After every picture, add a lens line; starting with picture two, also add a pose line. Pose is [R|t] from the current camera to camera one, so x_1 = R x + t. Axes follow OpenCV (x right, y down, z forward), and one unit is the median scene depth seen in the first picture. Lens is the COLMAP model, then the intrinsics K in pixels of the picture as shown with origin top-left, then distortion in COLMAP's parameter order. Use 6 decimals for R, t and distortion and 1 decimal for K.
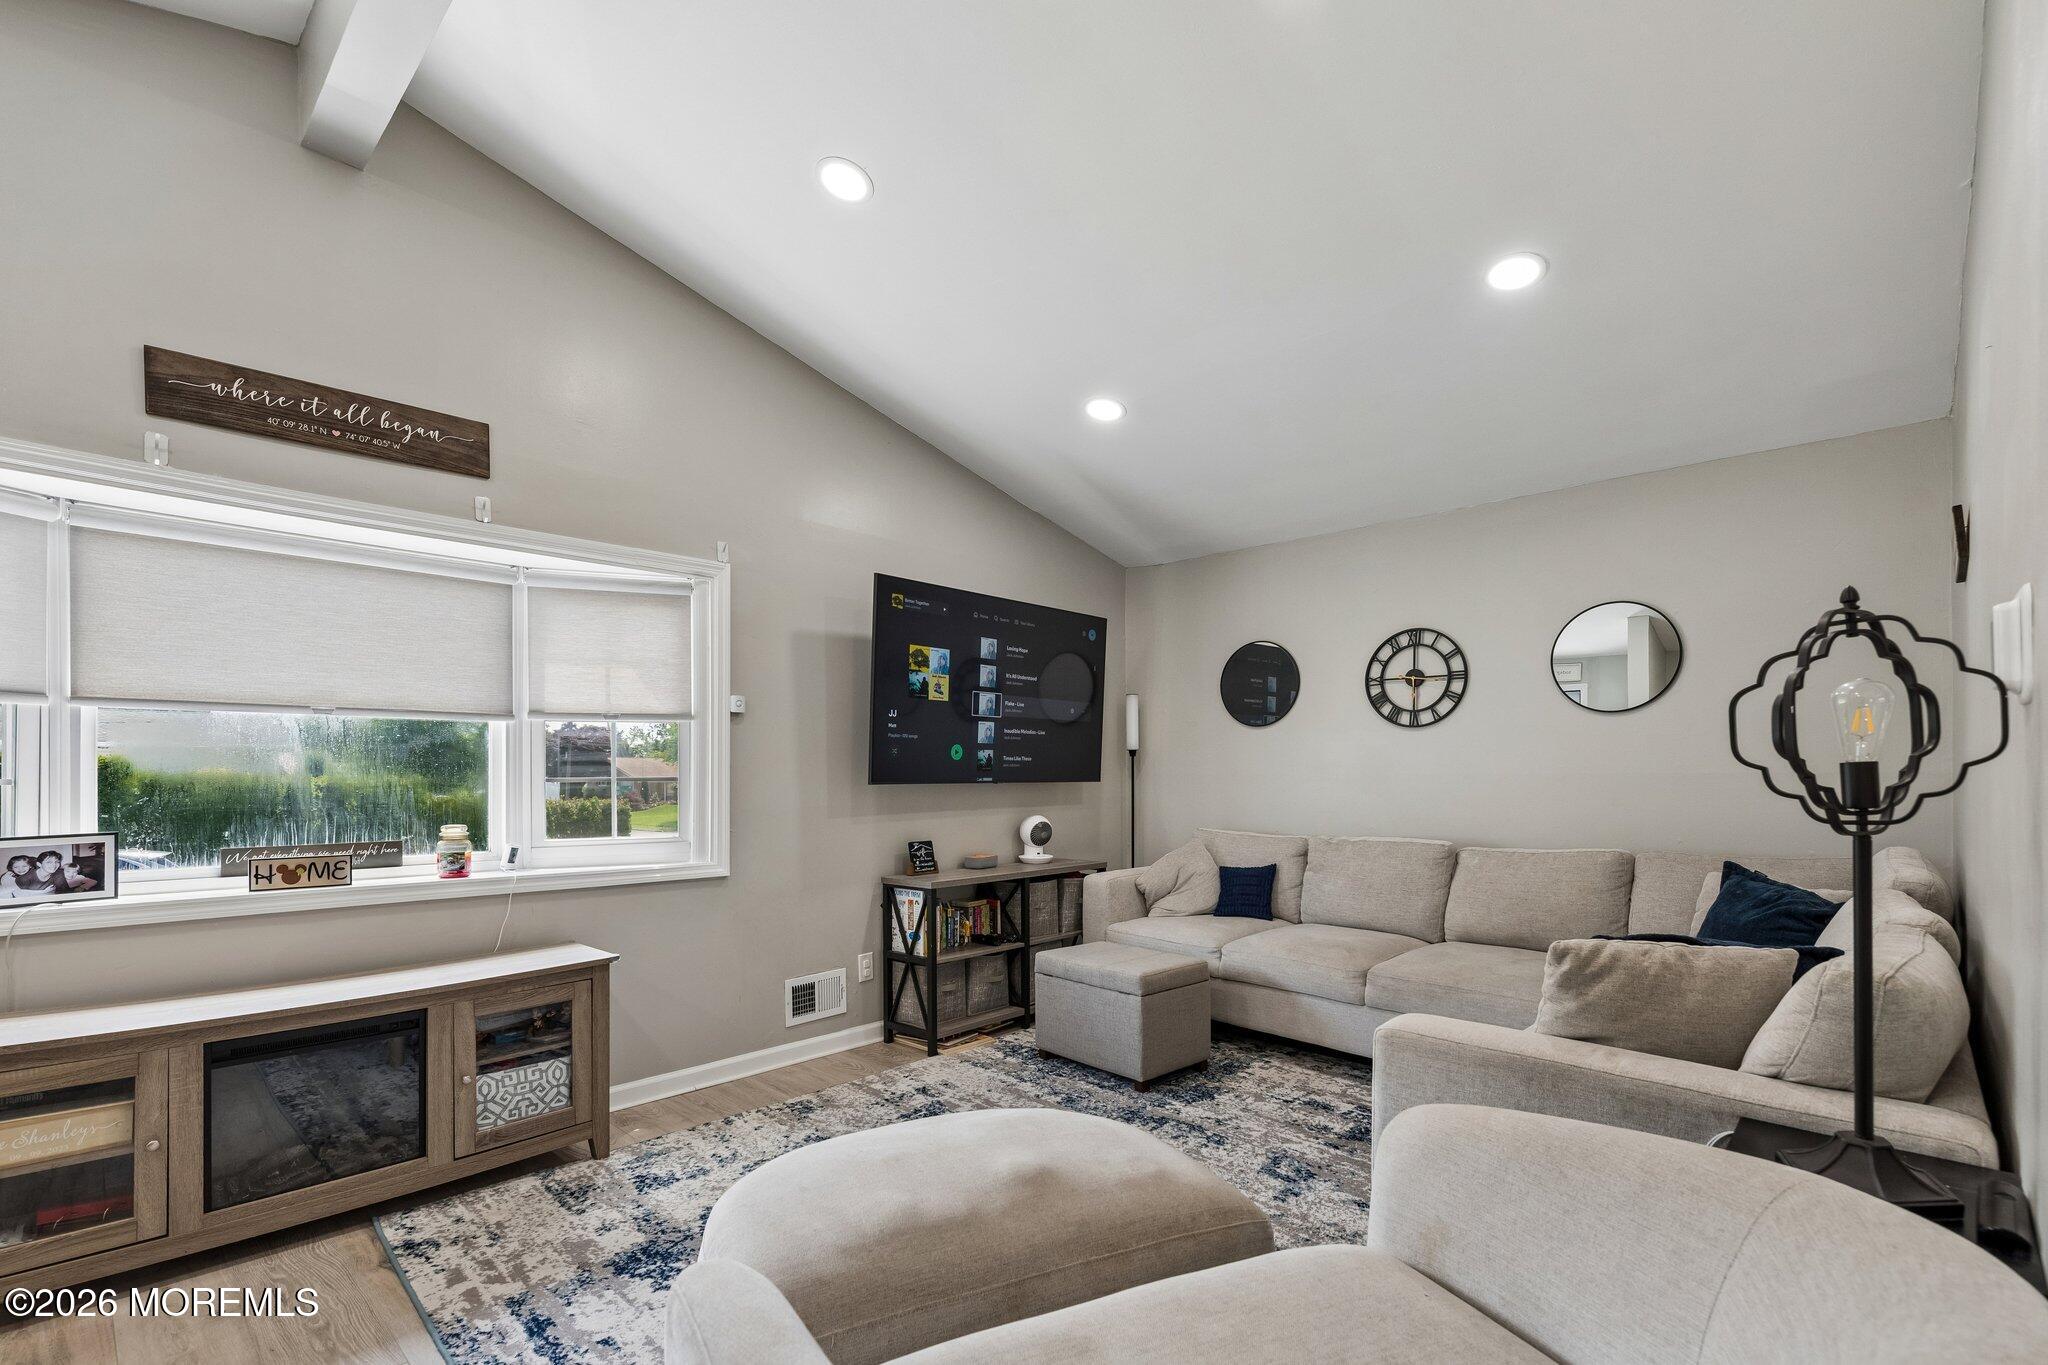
lens RADIAL K [[918.8, 0, 1049.1], [0, 918.8, 772.5], [0, 0, 1]] dist [0.002317, 0.000153]
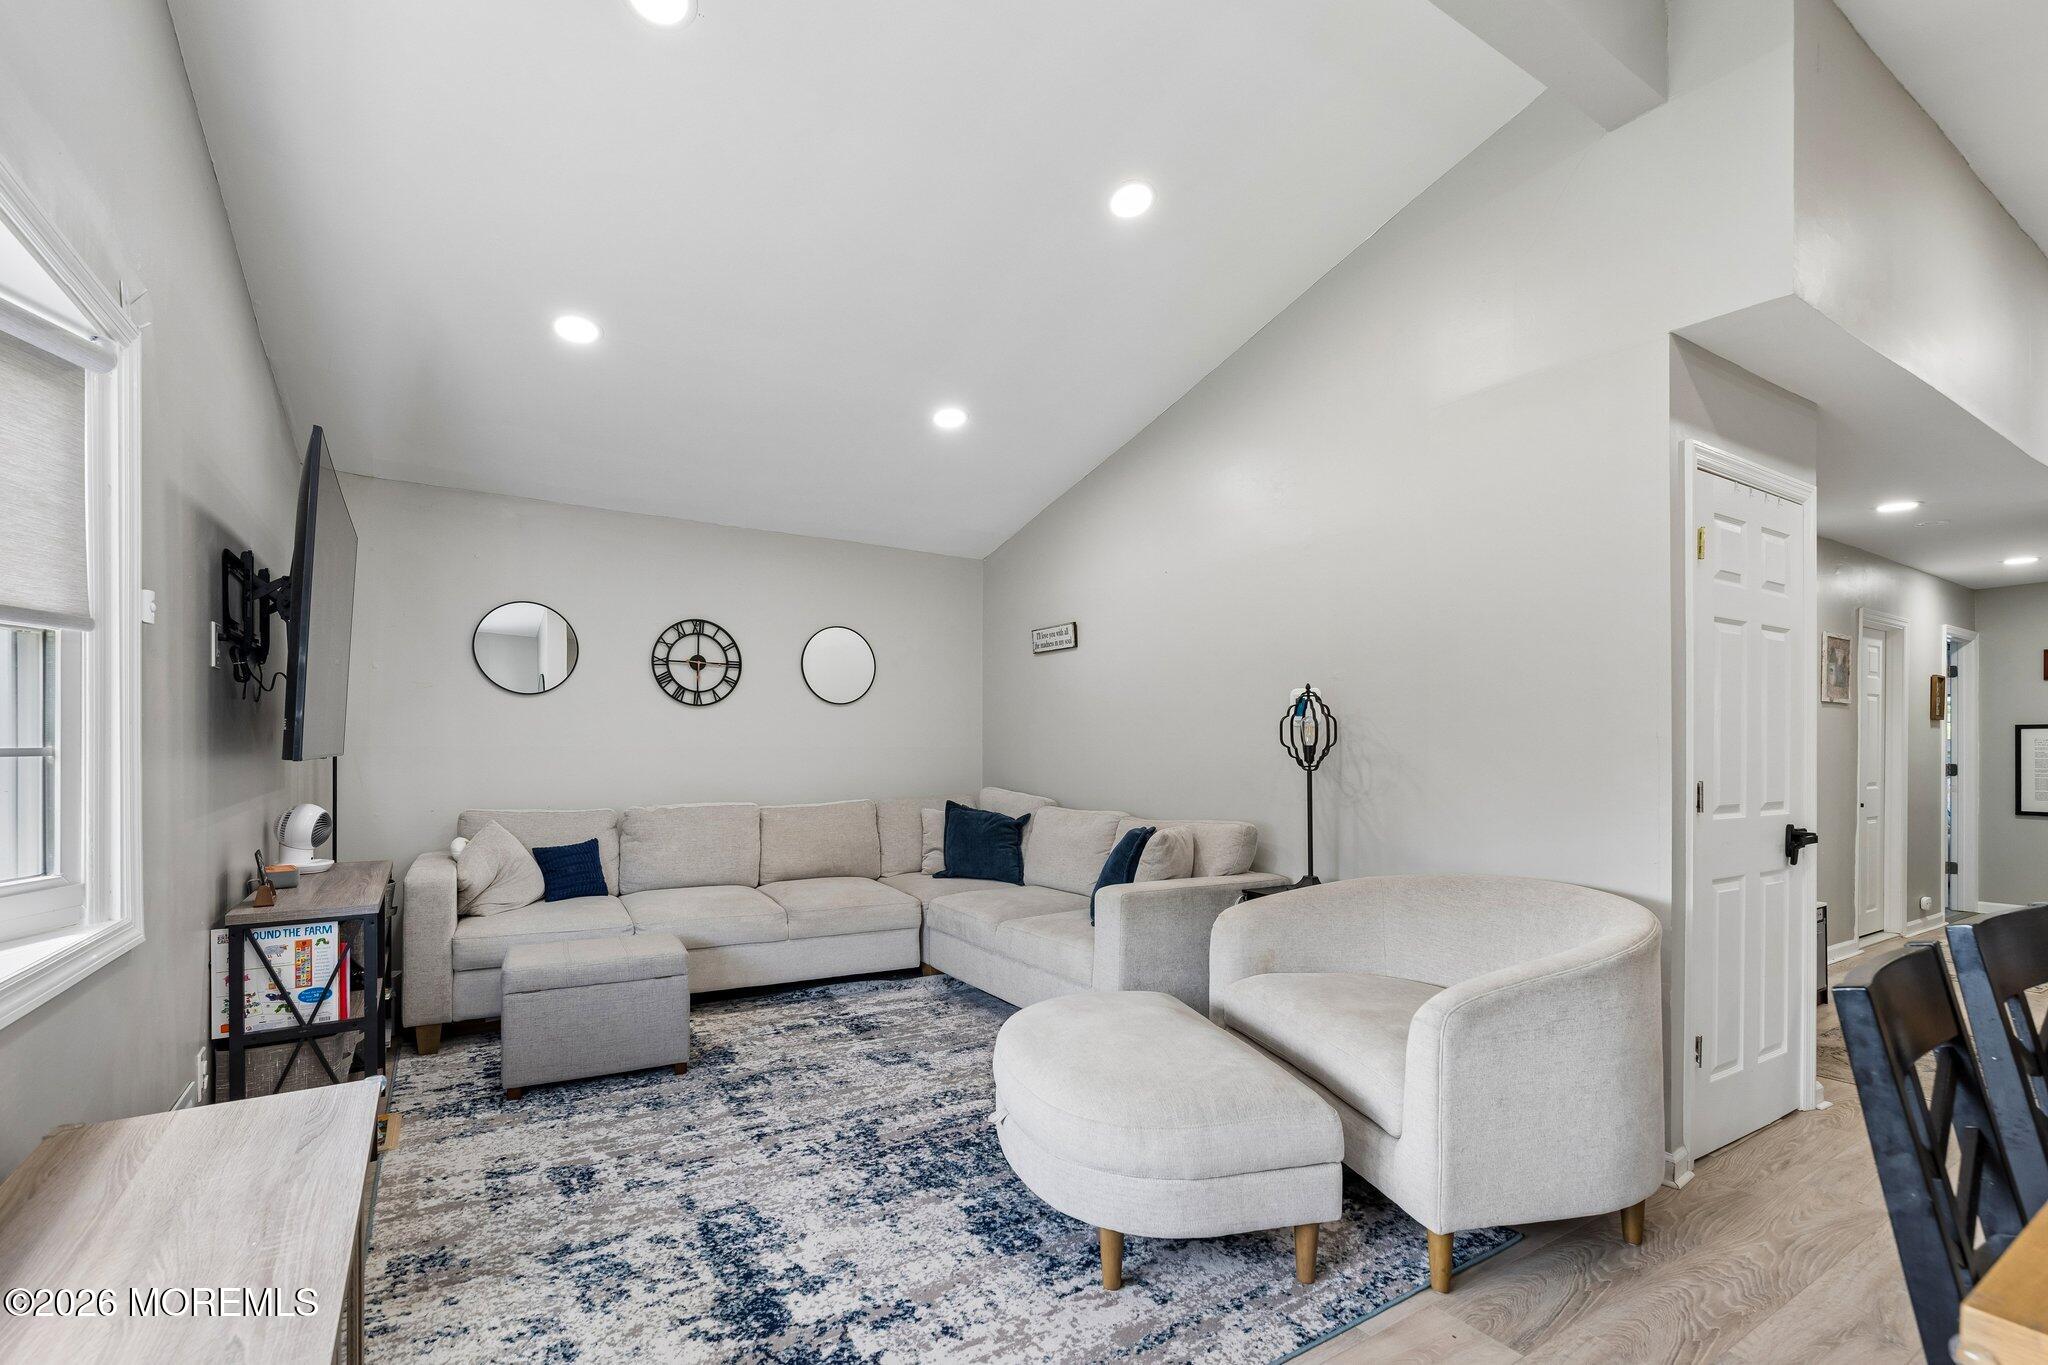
lens RADIAL K [[908.1, 0, 1017.1], [0, 908.1, 747.2], [0, 0, 1]] dist [0.000176, -0.000744]
pose [[0.257730, 0.002455, 0.966214, -0.727659], [-0.005156, 0.999986, -0.001166, 0.001366], [-0.966203, -0.004682, 0.257739, 0.405756]]
